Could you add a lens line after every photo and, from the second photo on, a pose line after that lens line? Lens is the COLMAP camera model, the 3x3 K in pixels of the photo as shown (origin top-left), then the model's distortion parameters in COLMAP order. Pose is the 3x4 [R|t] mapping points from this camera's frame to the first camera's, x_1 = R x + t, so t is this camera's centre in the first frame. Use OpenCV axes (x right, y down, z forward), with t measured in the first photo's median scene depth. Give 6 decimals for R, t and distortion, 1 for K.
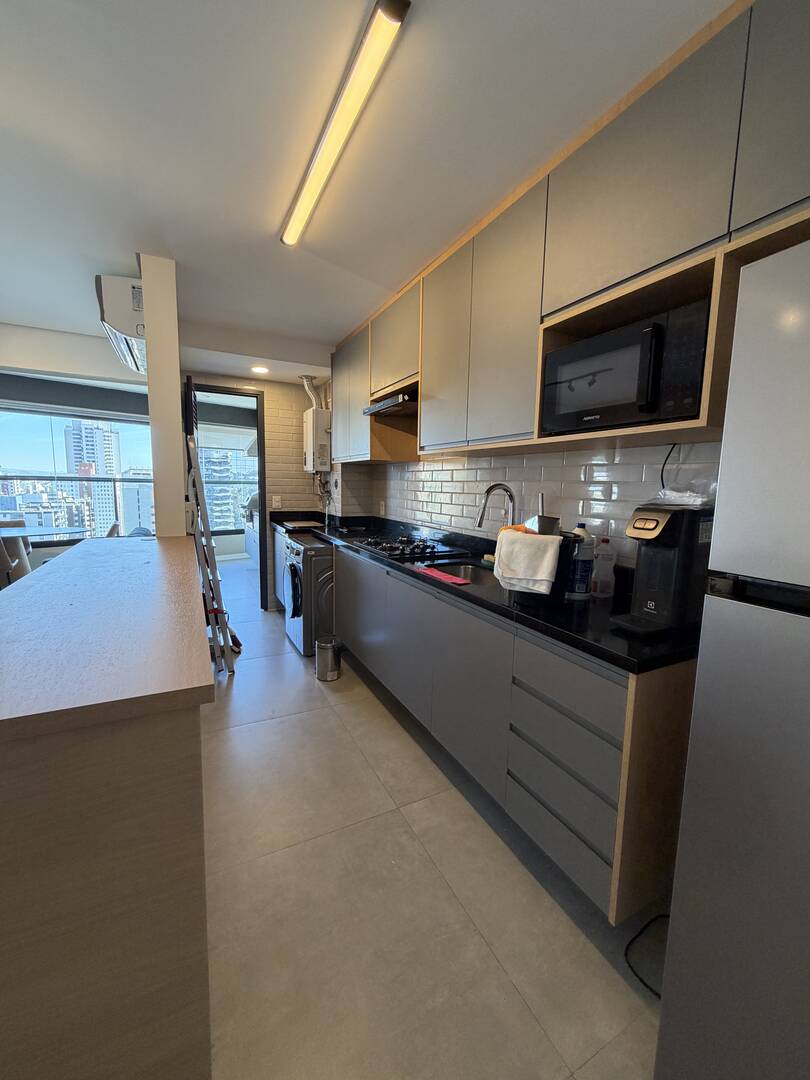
lens RADIAL K [[431.4, 0, 409.7], [0, 431.4, 540.0], [0, 0, 1]] dist [0.001694, -0.000277]
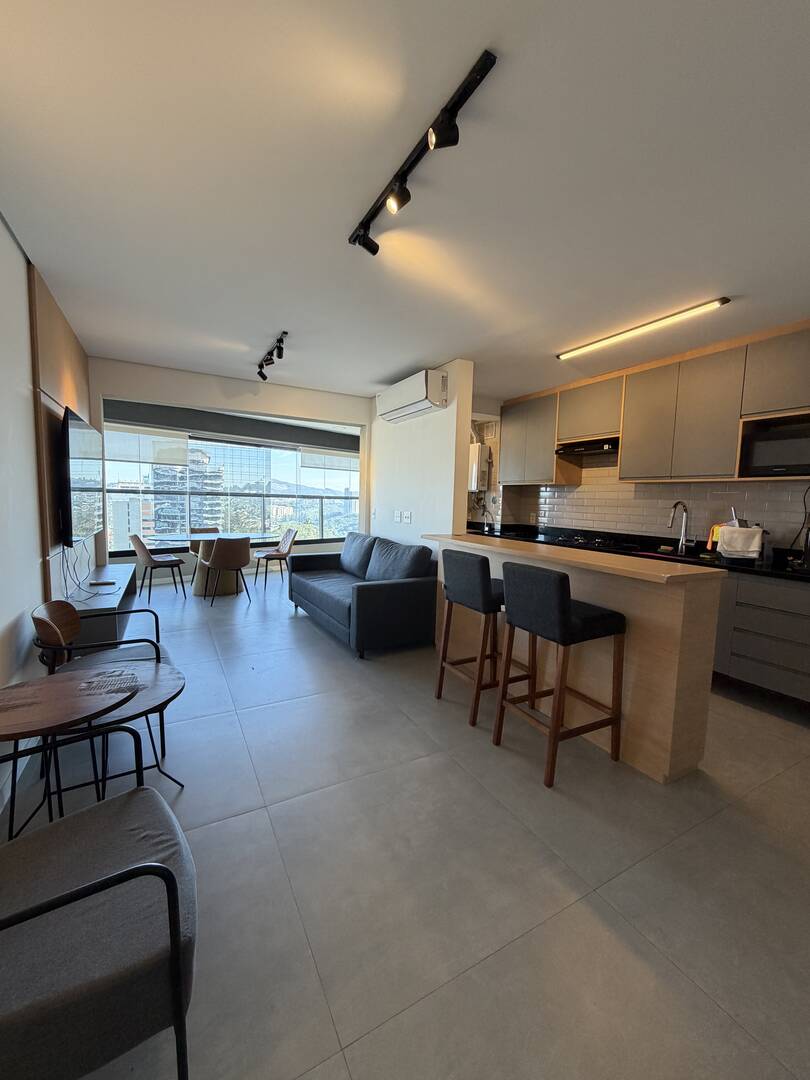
lens RADIAL K [[431.4, 0, 409.4], [0, 431.4, 540.1], [0, 0, 1]] dist [0.001694, -0.000277]
pose [[0.999389, 0.001380, 0.034911, -0.868689], [-0.000209, 0.999438, -0.033518, 0.071982], [-0.034938, 0.033491, 0.998828, -0.596637]]
